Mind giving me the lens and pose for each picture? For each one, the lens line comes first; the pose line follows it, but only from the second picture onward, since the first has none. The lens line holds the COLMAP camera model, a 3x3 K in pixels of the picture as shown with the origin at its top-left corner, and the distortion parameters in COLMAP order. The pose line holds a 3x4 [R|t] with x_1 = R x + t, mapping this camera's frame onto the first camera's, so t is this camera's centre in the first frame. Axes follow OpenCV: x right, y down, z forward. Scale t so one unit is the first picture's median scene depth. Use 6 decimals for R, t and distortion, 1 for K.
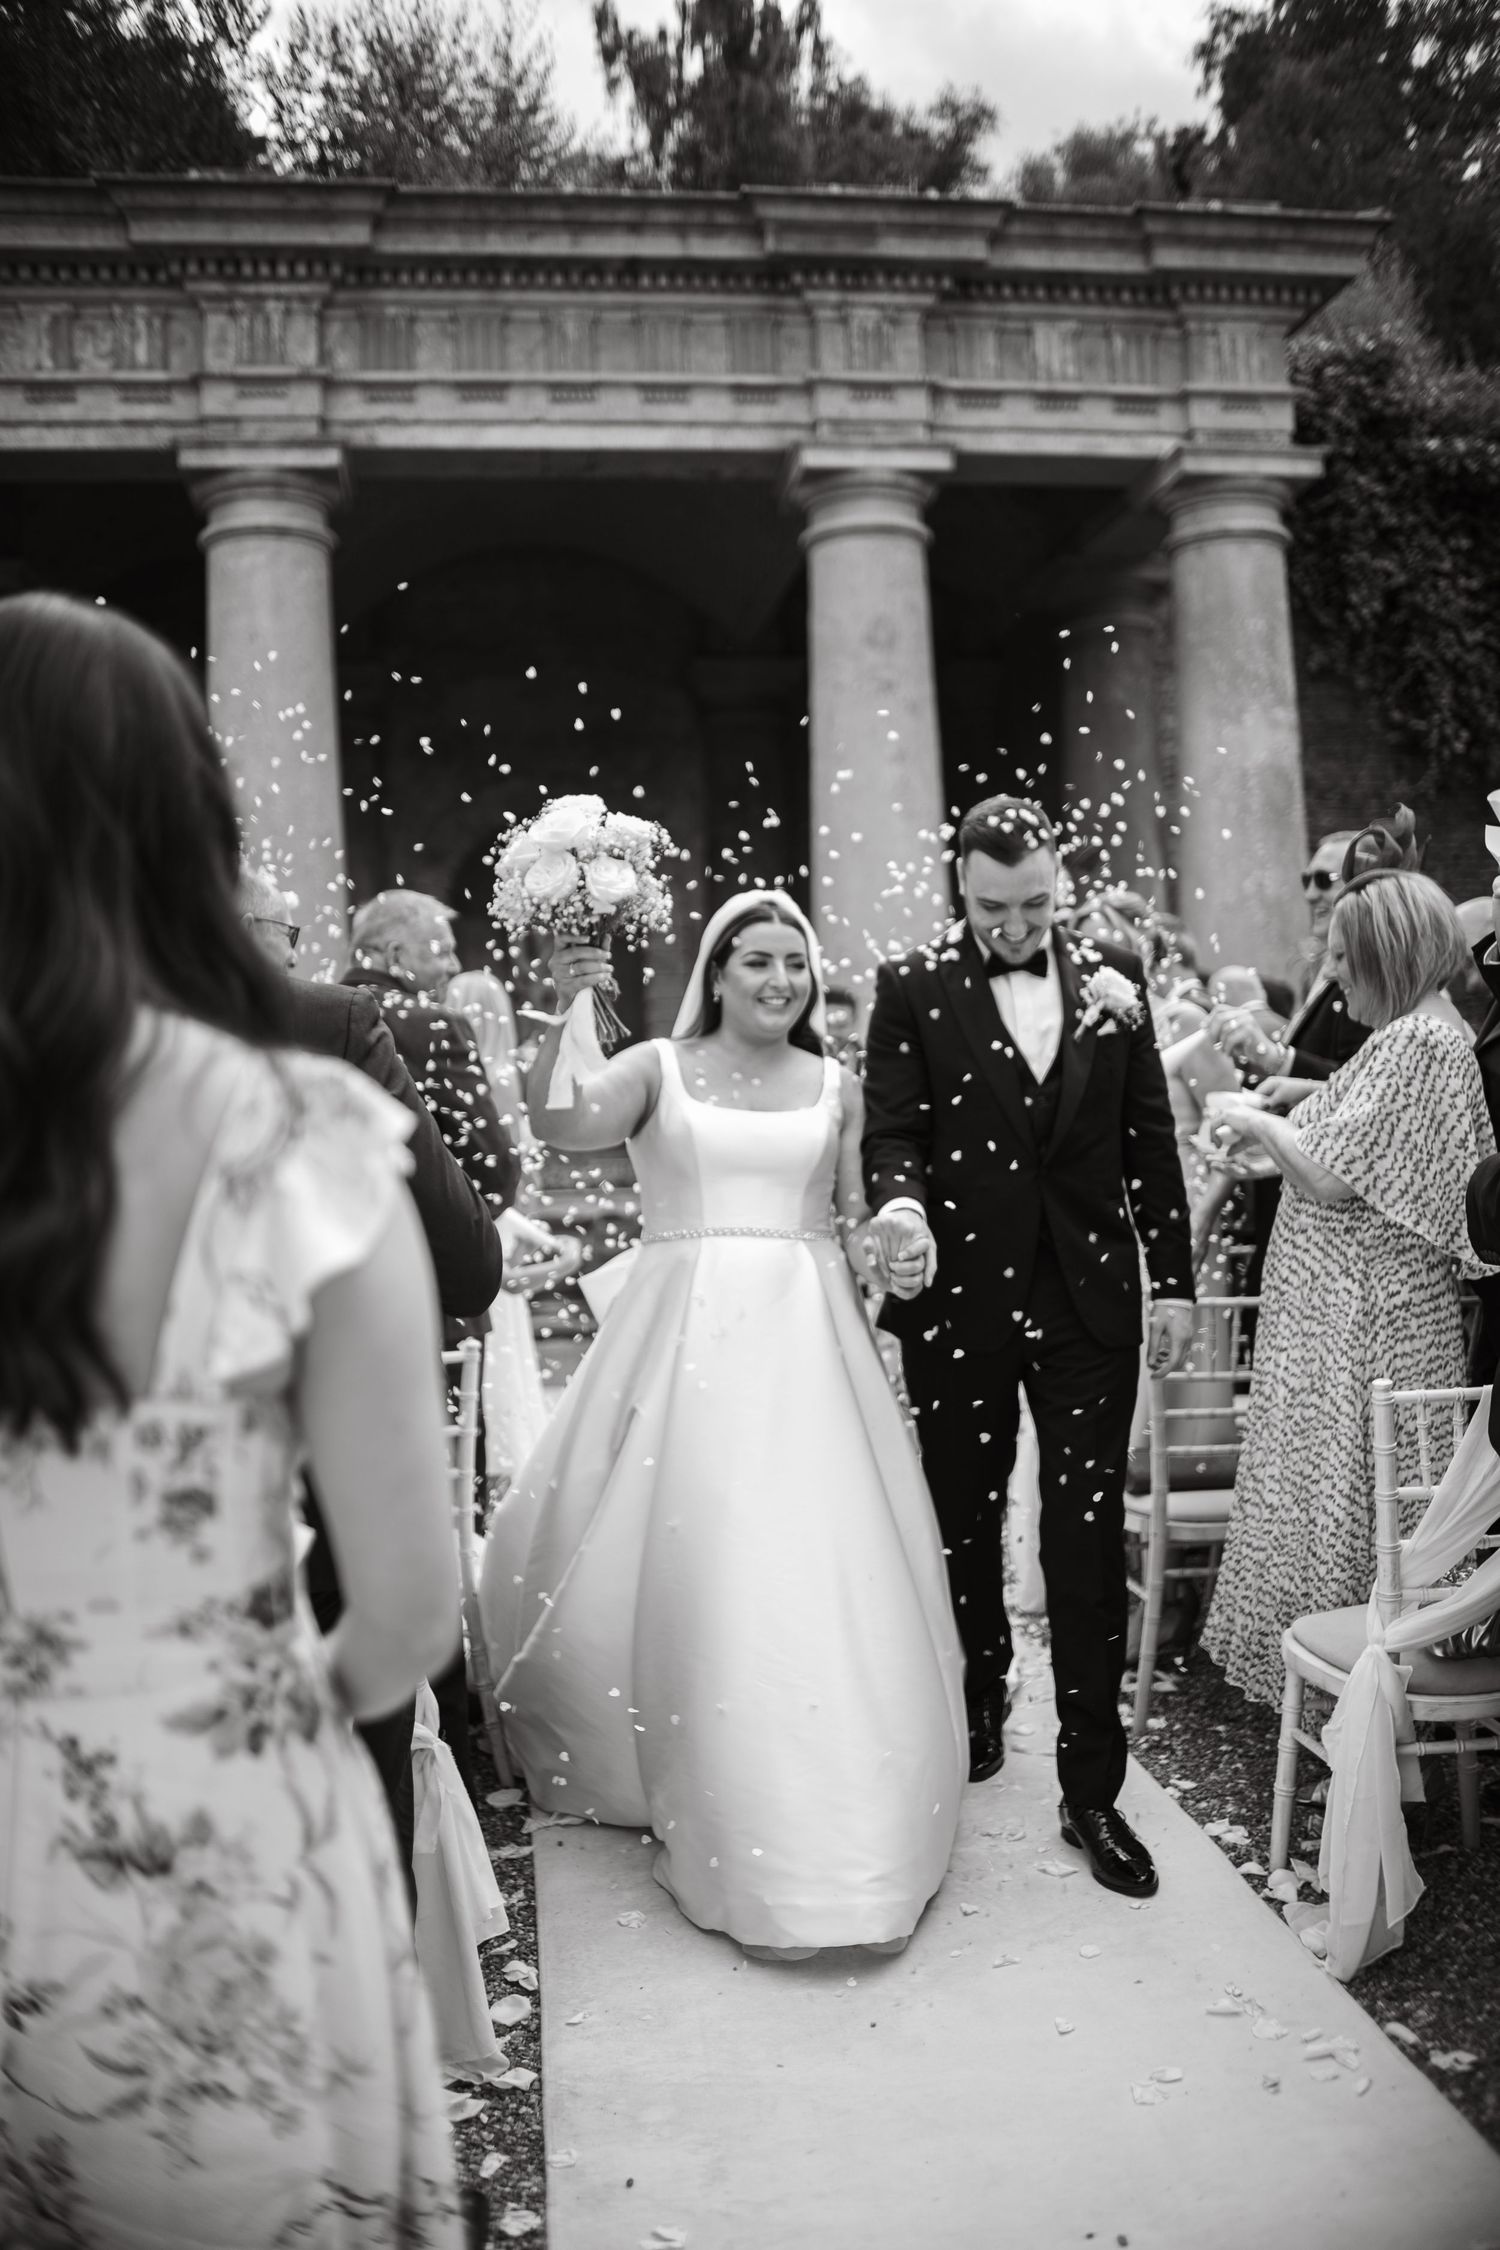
lens RADIAL K [[2011.9, 0, 735.5], [0, 2011.9, 1126.3], [0, 0, 1]] dist [-0.177062, 0.220873]
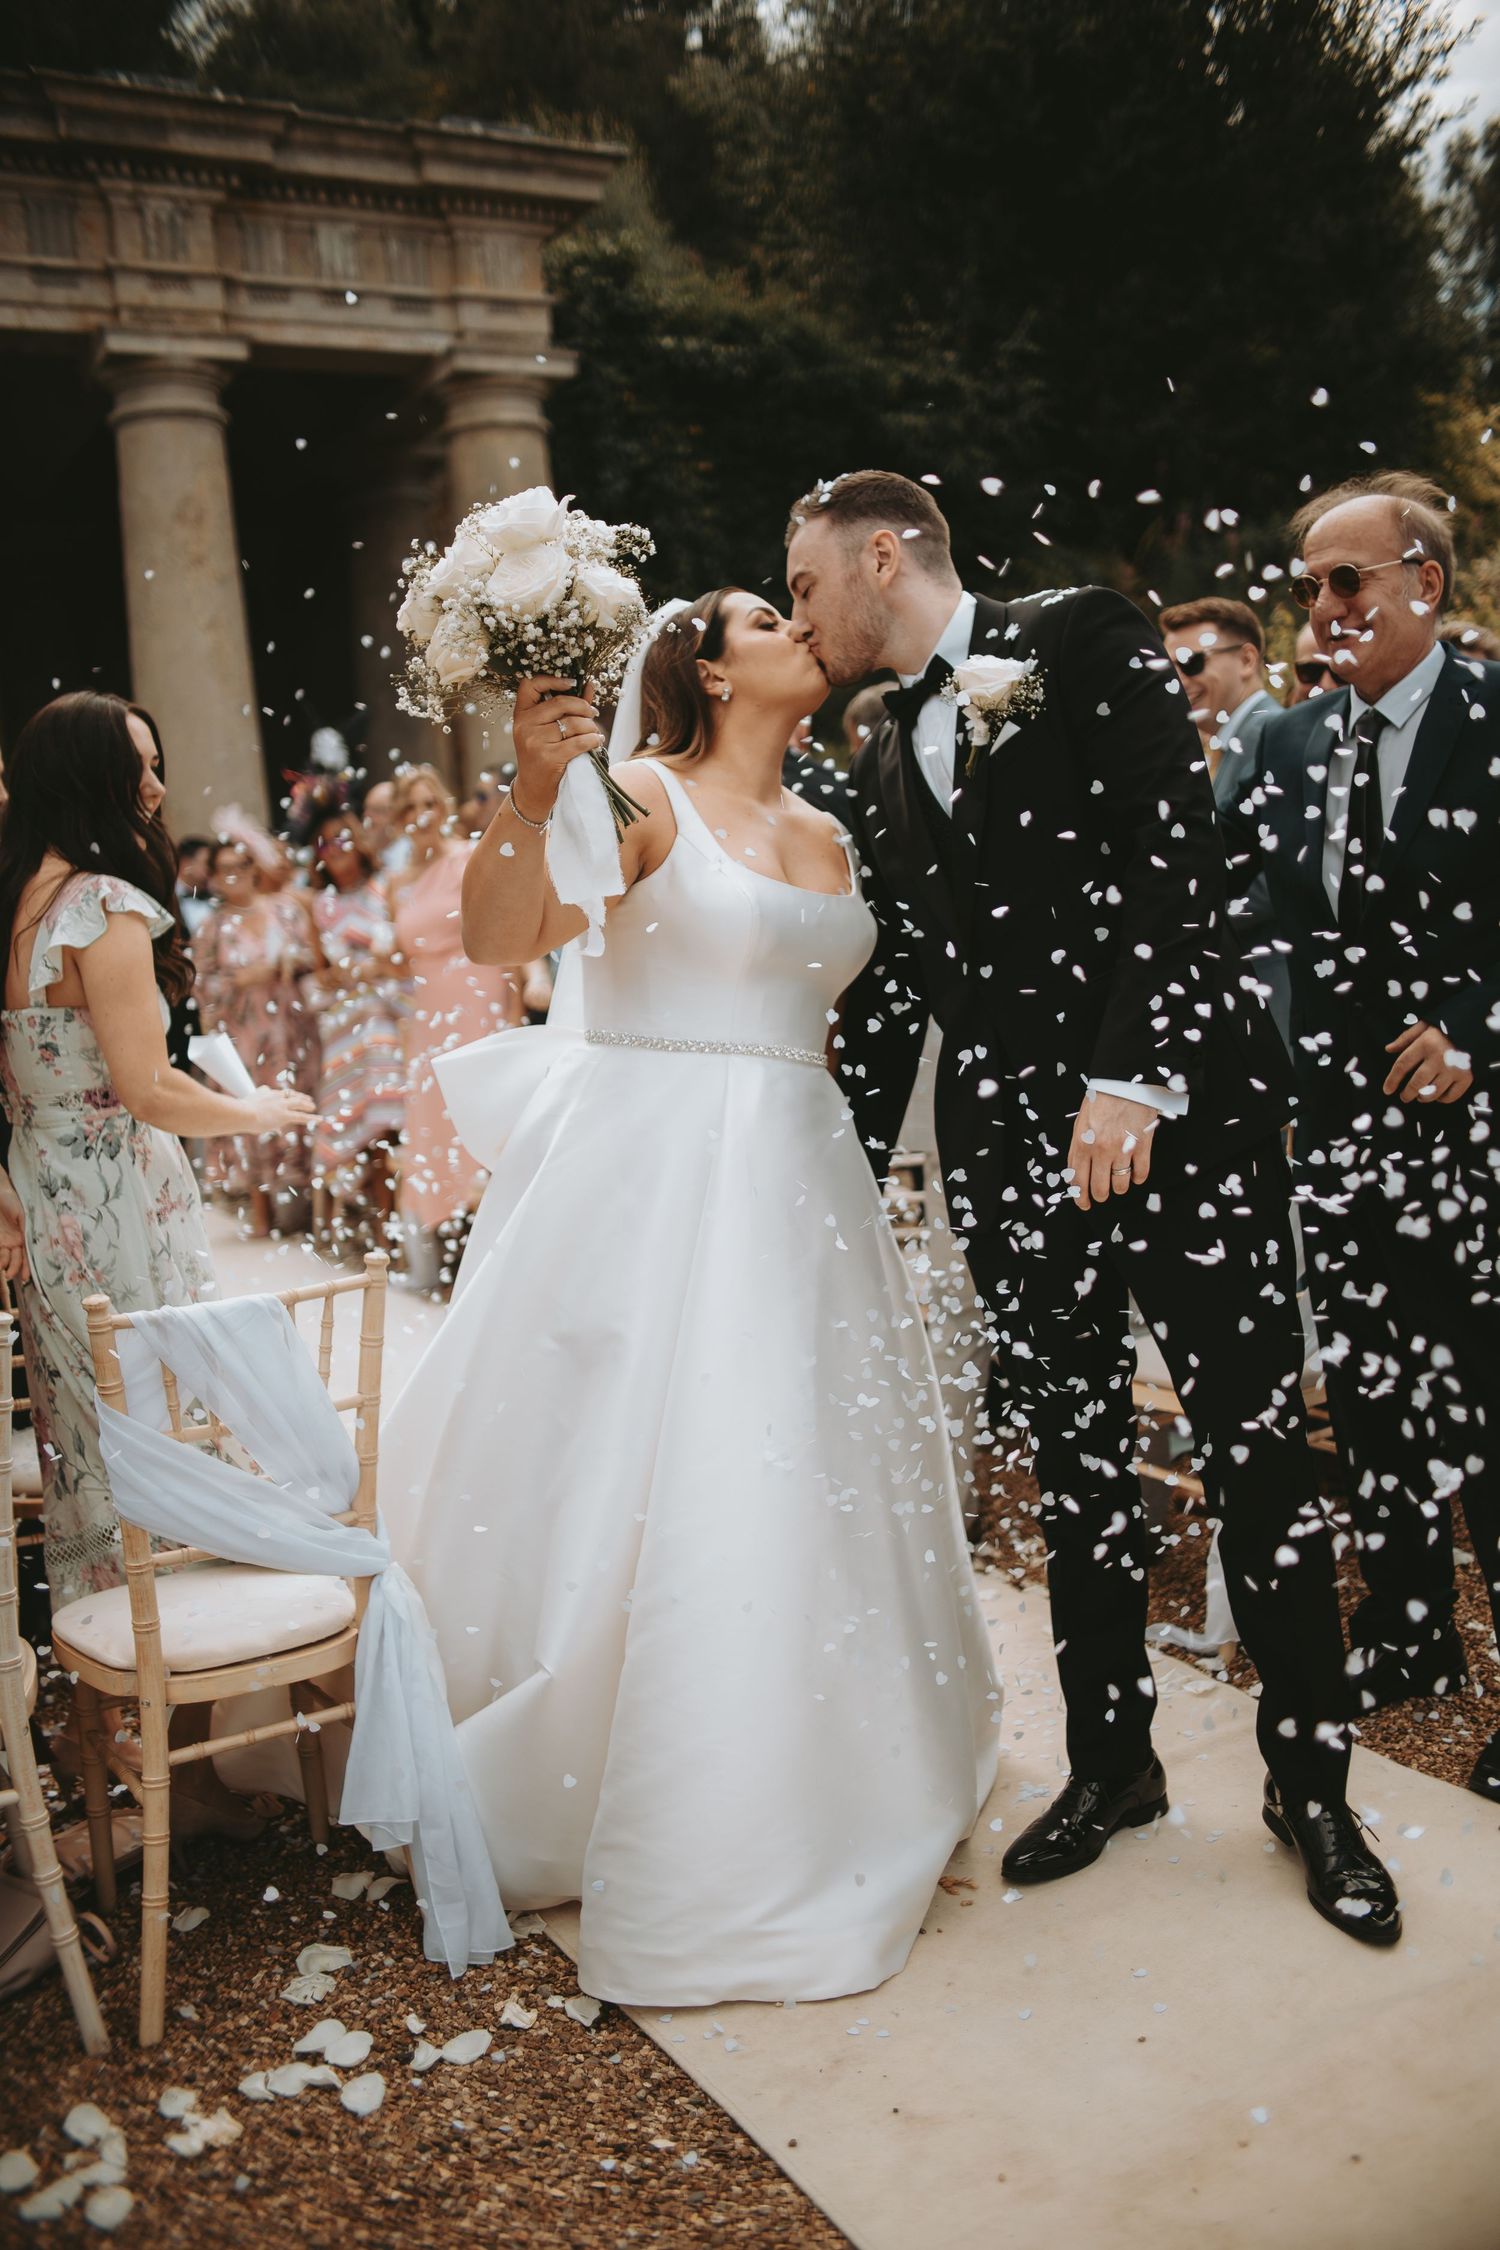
lens RADIAL K [[2011.9, 0, 797.9], [0, 2011.9, 1133.7], [0, 0, 1]] dist [-0.177062, 0.220873]
pose [[0.923252, -0.078752, 0.376037, -0.050758], [0.046630, 0.994500, 0.093789, 0.008697], [-0.381355, -0.069056, 0.921846, -0.149030]]
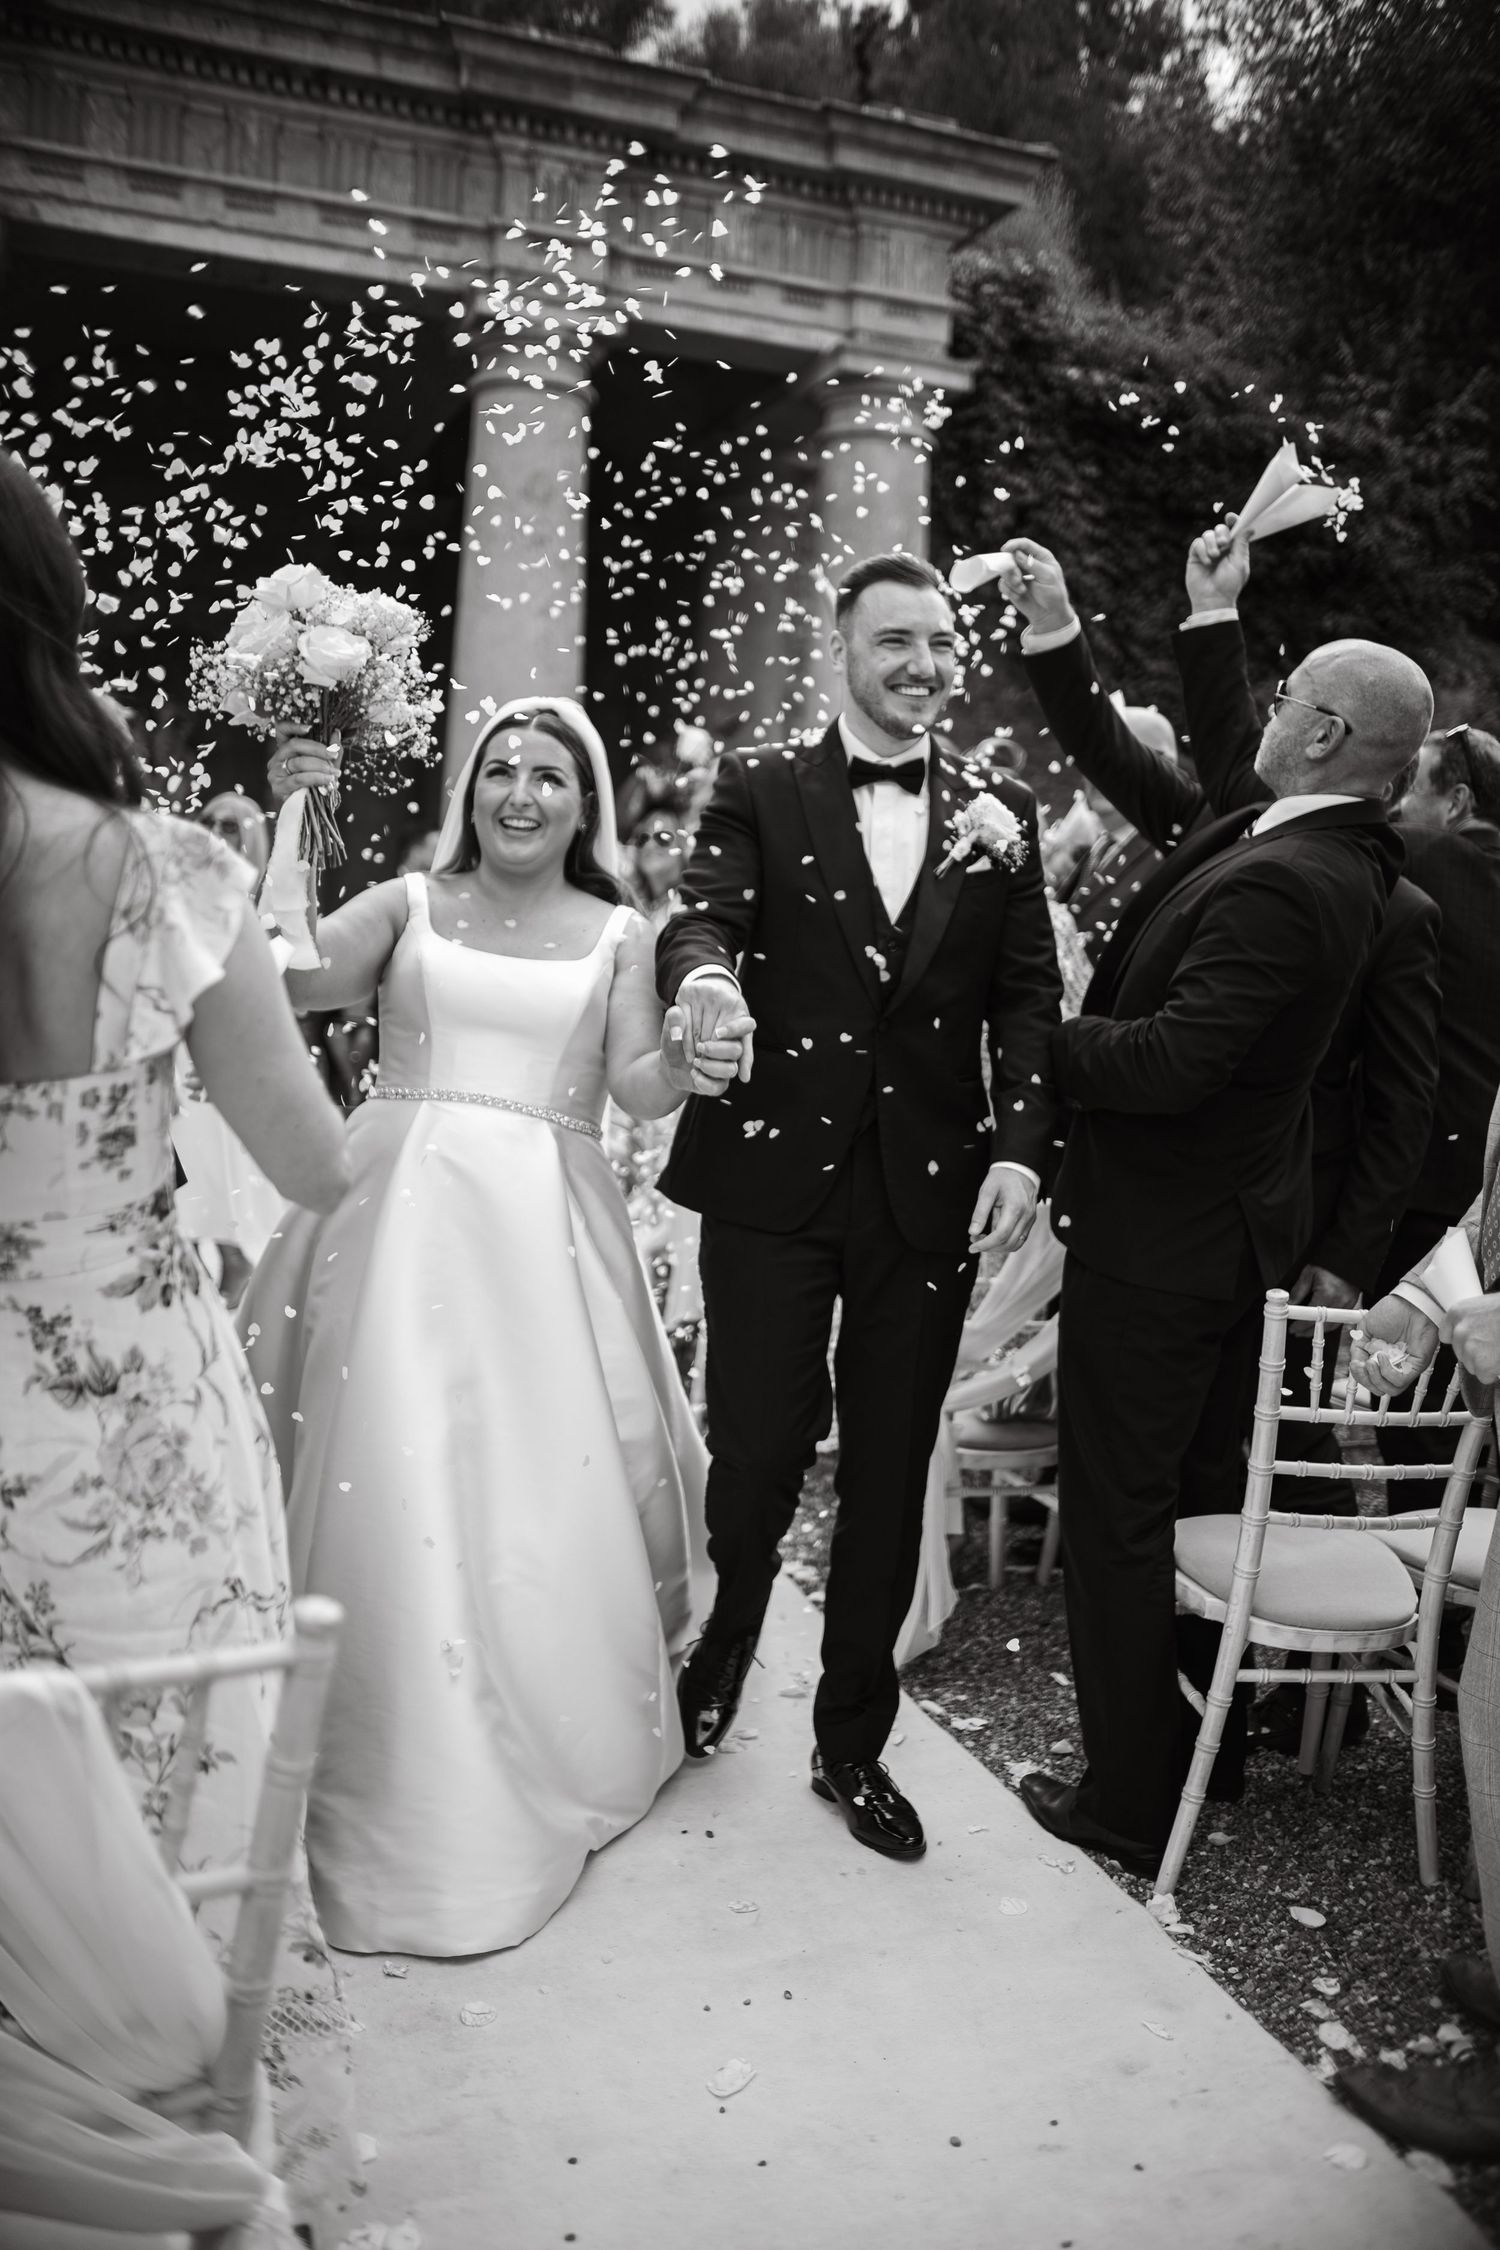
lens RADIAL K [[2011.9, 0, 776.8], [0, 2011.9, 1140.1], [0, 0, 1]] dist [-0.177062, 0.220873]
pose [[0.971518, 0.067518, 0.227144, -0.015763], [-0.085066, 0.994027, 0.068363, 0.005979], [-0.221172, -0.085738, 0.971459, -0.043072]]
